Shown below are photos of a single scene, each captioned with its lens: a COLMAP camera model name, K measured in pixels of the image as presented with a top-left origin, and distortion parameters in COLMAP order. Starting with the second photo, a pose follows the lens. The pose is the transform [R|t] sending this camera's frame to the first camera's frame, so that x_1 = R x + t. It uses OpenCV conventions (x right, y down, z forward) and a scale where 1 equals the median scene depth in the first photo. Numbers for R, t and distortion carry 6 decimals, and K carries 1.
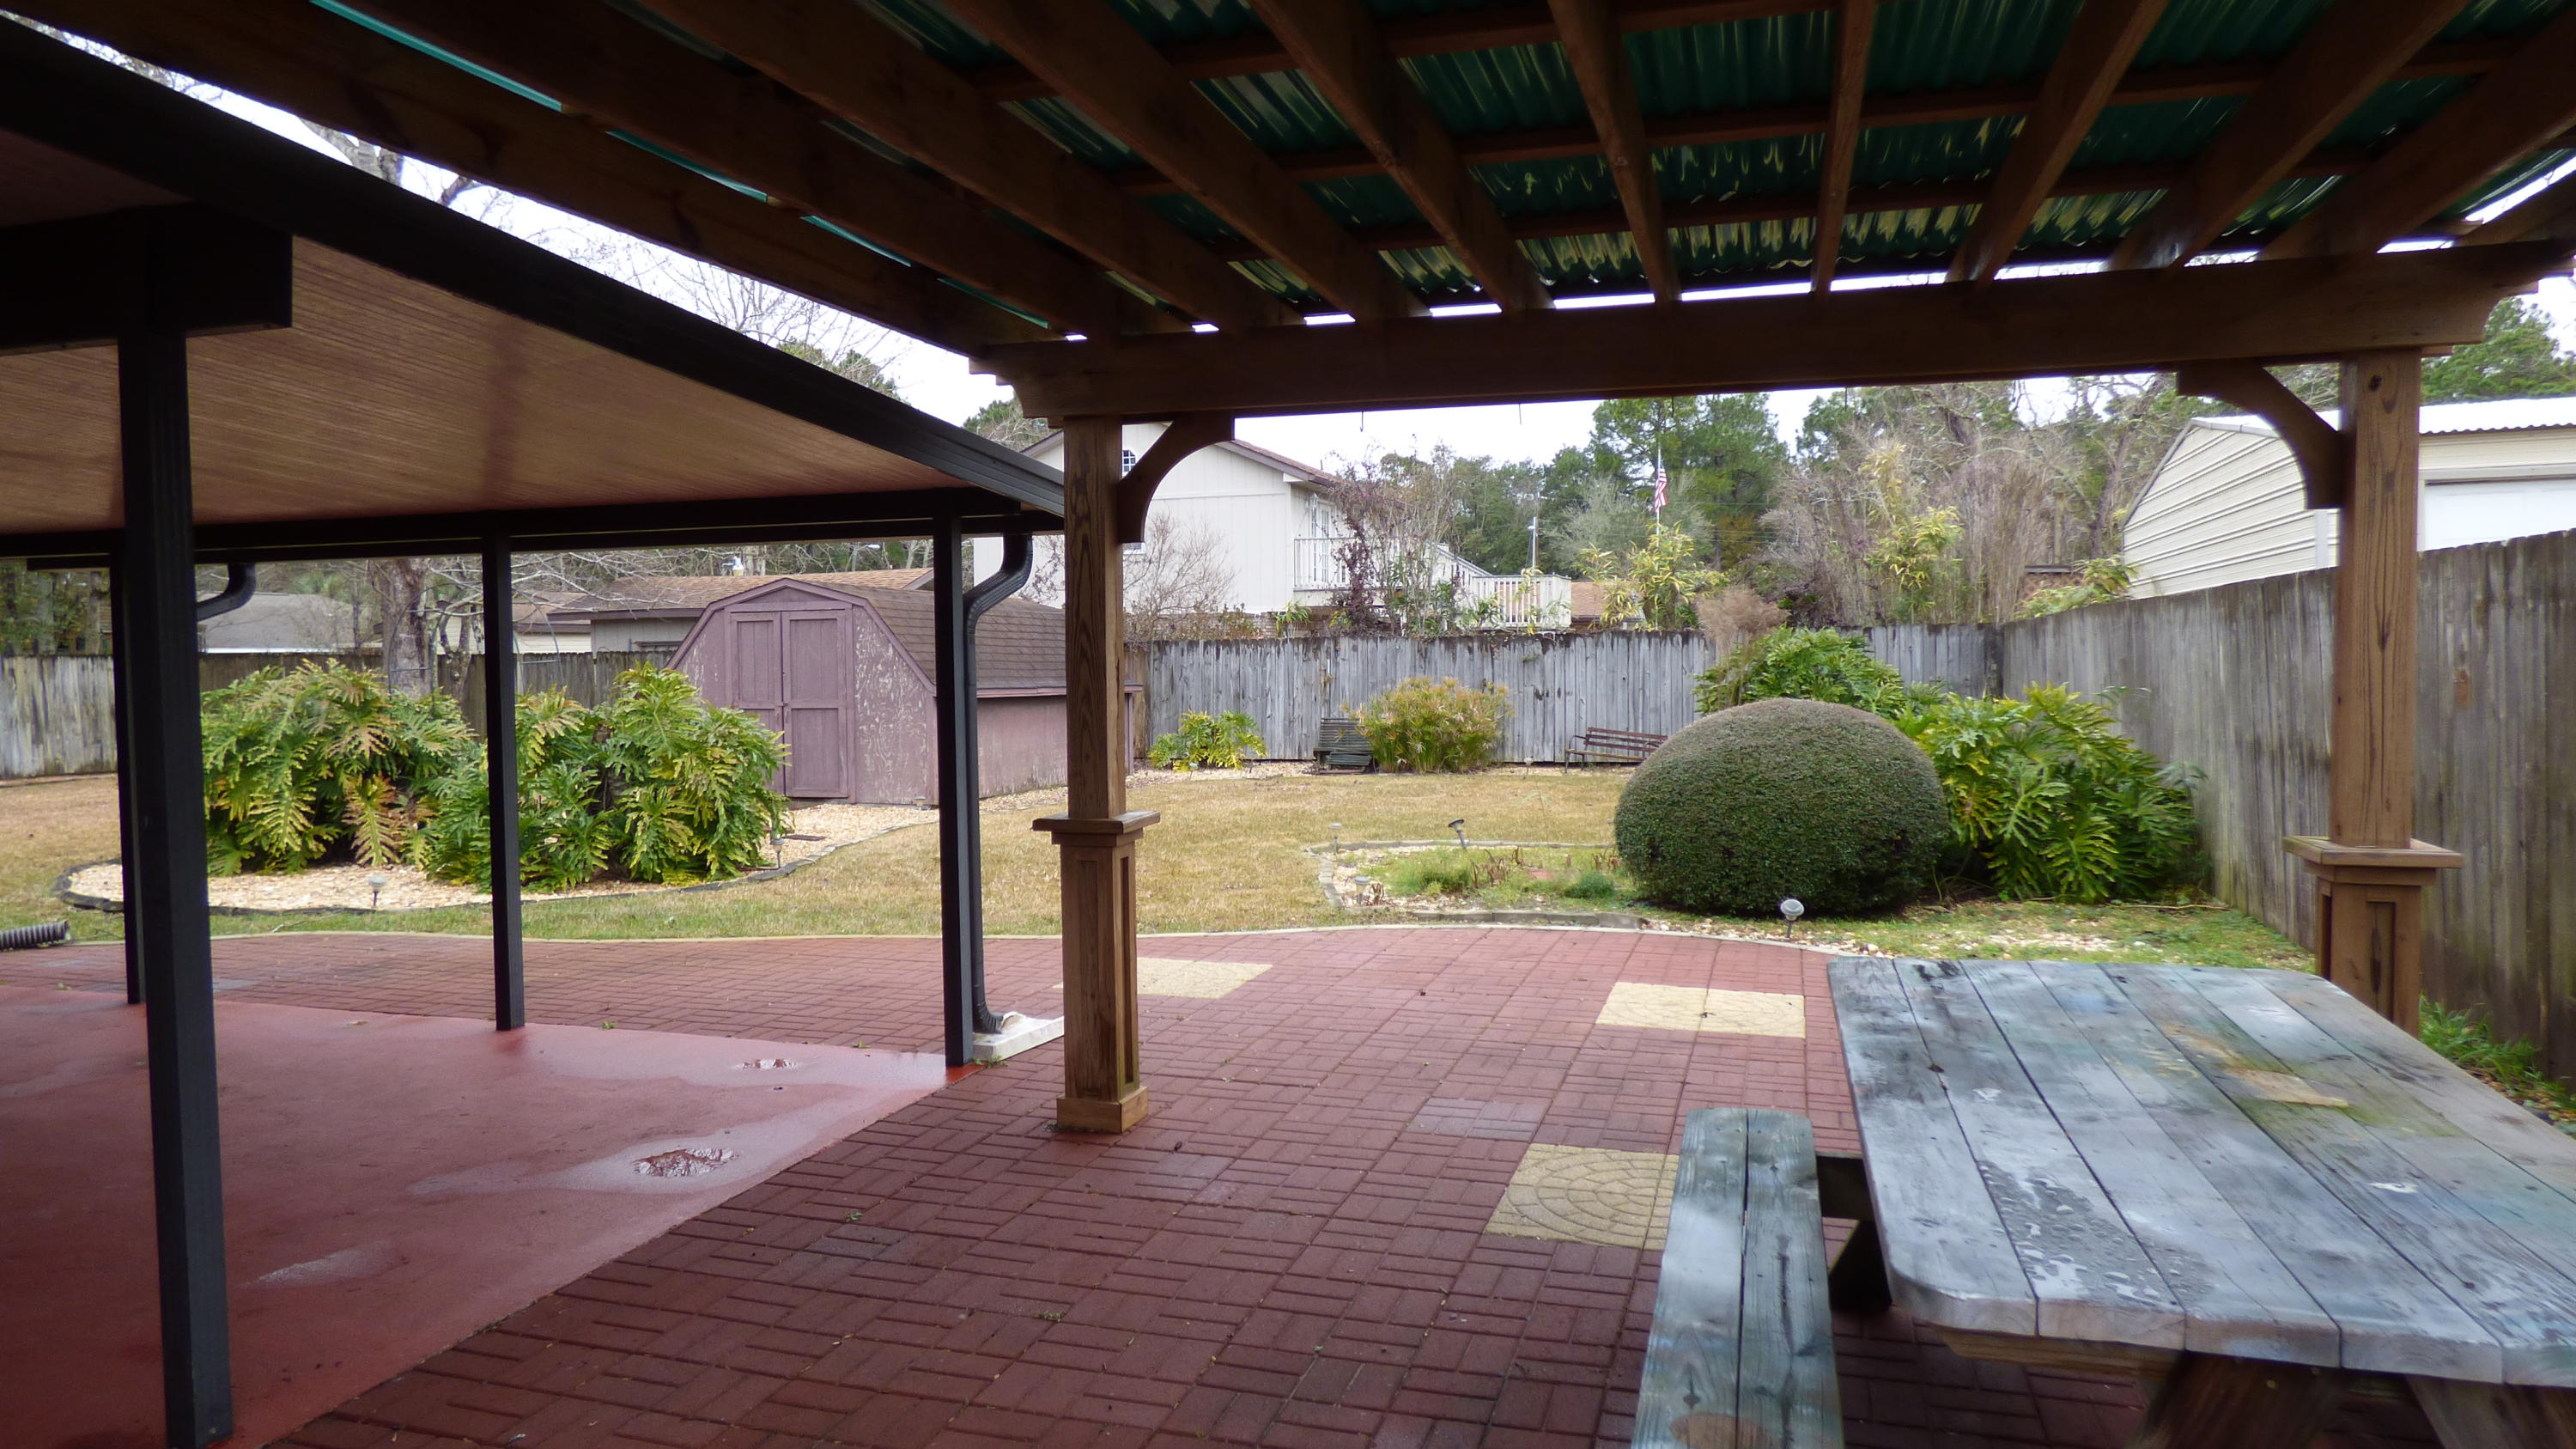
lens RADIAL K [[1575.5, 0, 1287.4], [0, 1575.5, 722.6], [0, 0, 1]] dist [-0.005125, -0.002185]
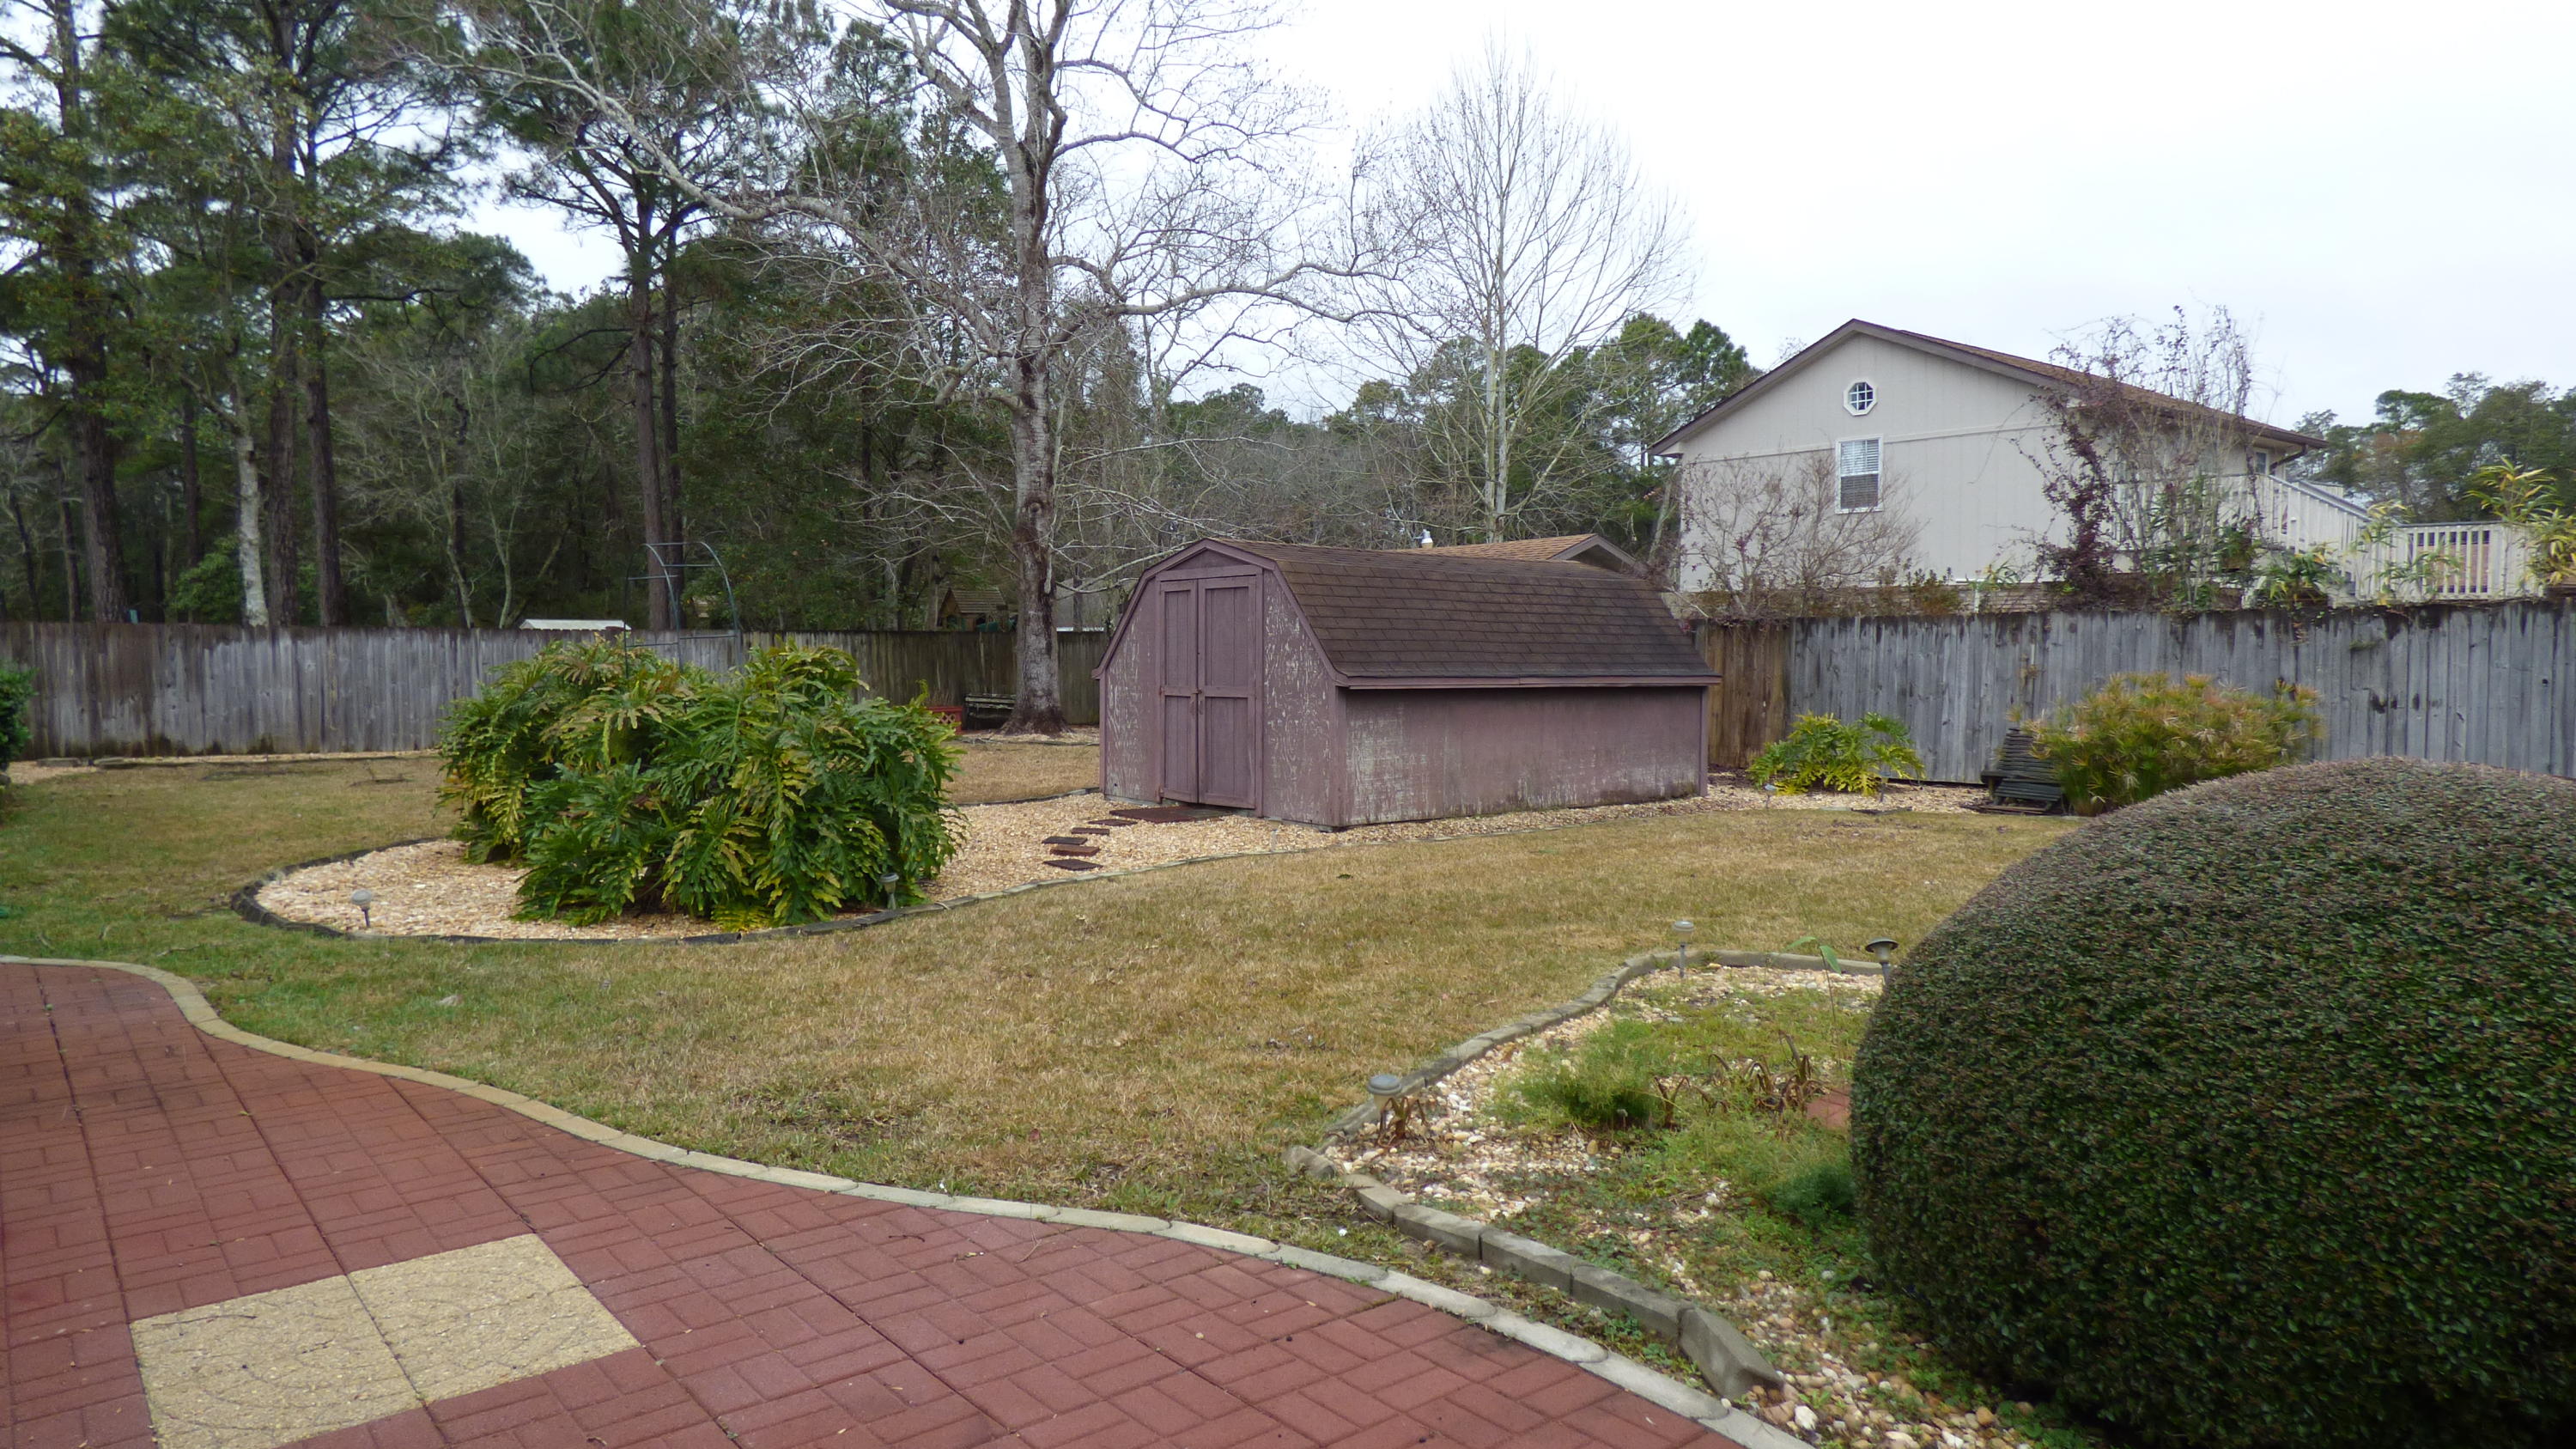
lens RADIAL K [[1575.5, 0, 1304.0], [0, 1575.5, 719.4], [0, 0, 1]] dist [-0.005125, -0.002185]
pose [[0.852067, 0.033384, -0.522367, 0.120095], [-0.028966, 0.999442, 0.016624, -0.009271], [0.522630, 0.000966, 0.852559, 0.243568]]
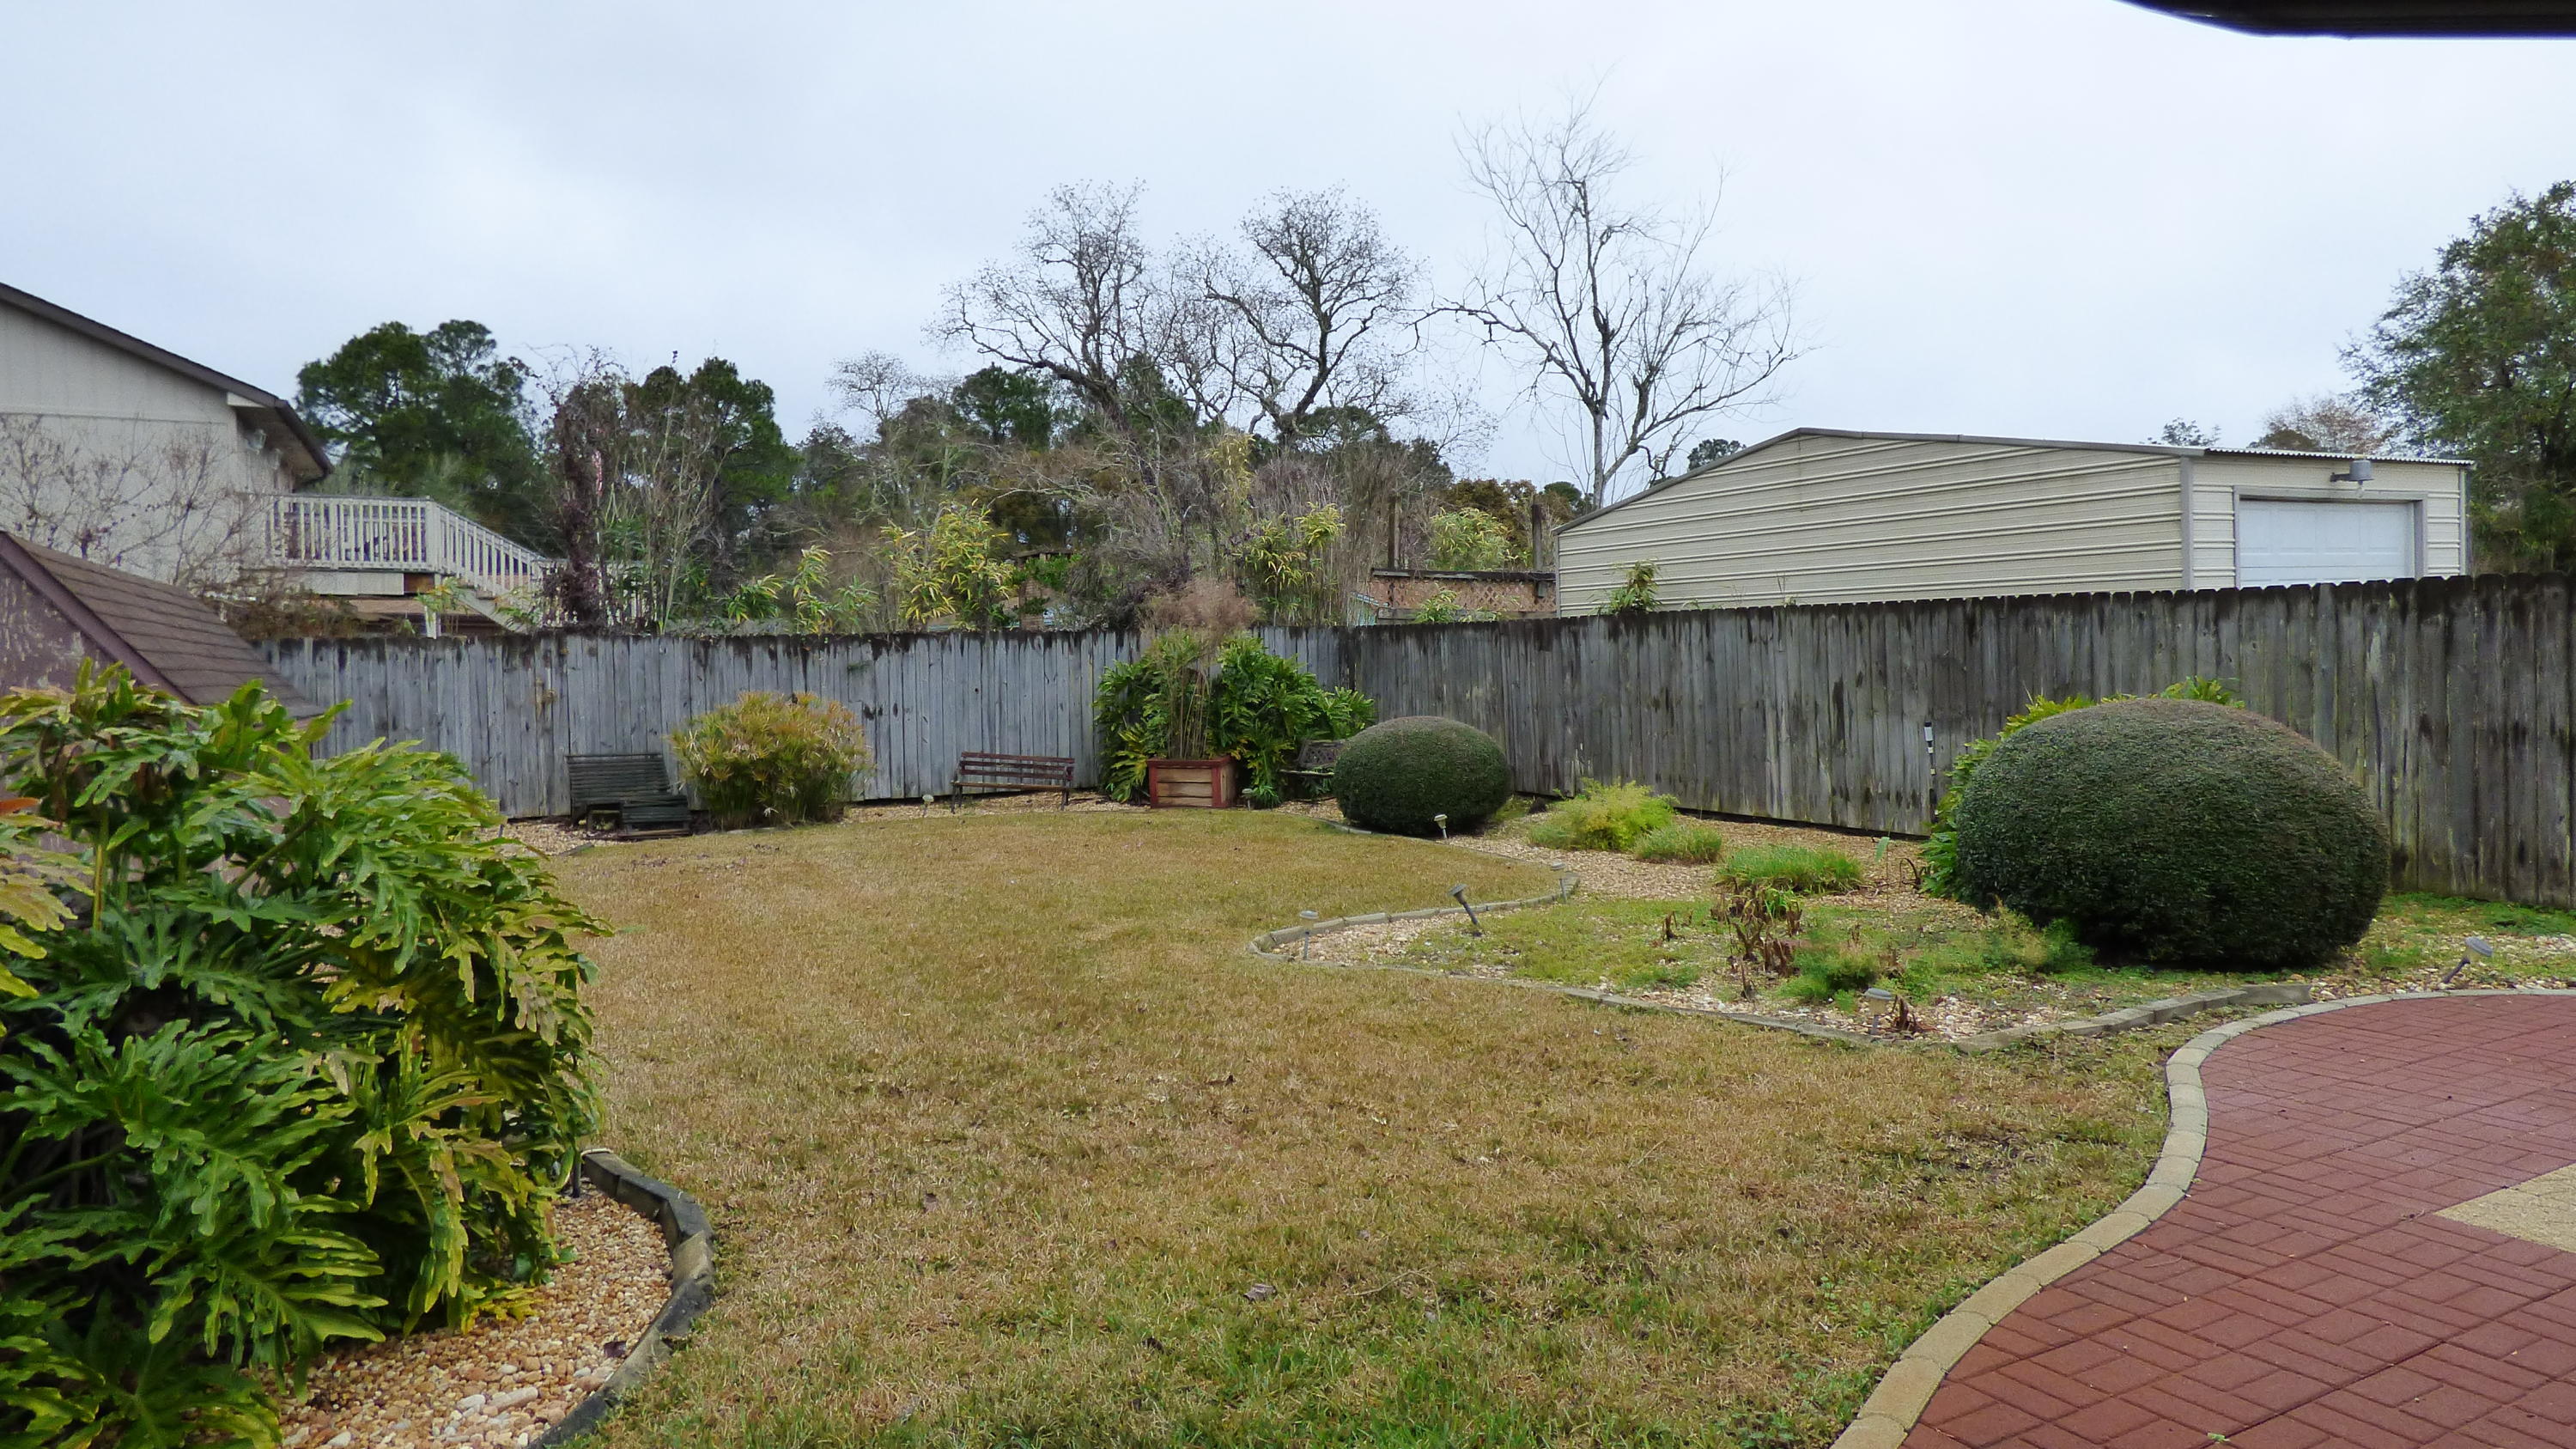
lens RADIAL K [[1575.5, 0, 1291.1], [0, 1575.5, 723.4], [0, 0, 1]] dist [-0.005125, -0.002185]
pose [[0.682767, -0.030376, 0.730005, -0.257648], [0.037210, 0.999284, 0.006778, -0.009668], [-0.729688, 0.022535, 0.683408, 0.317710]]
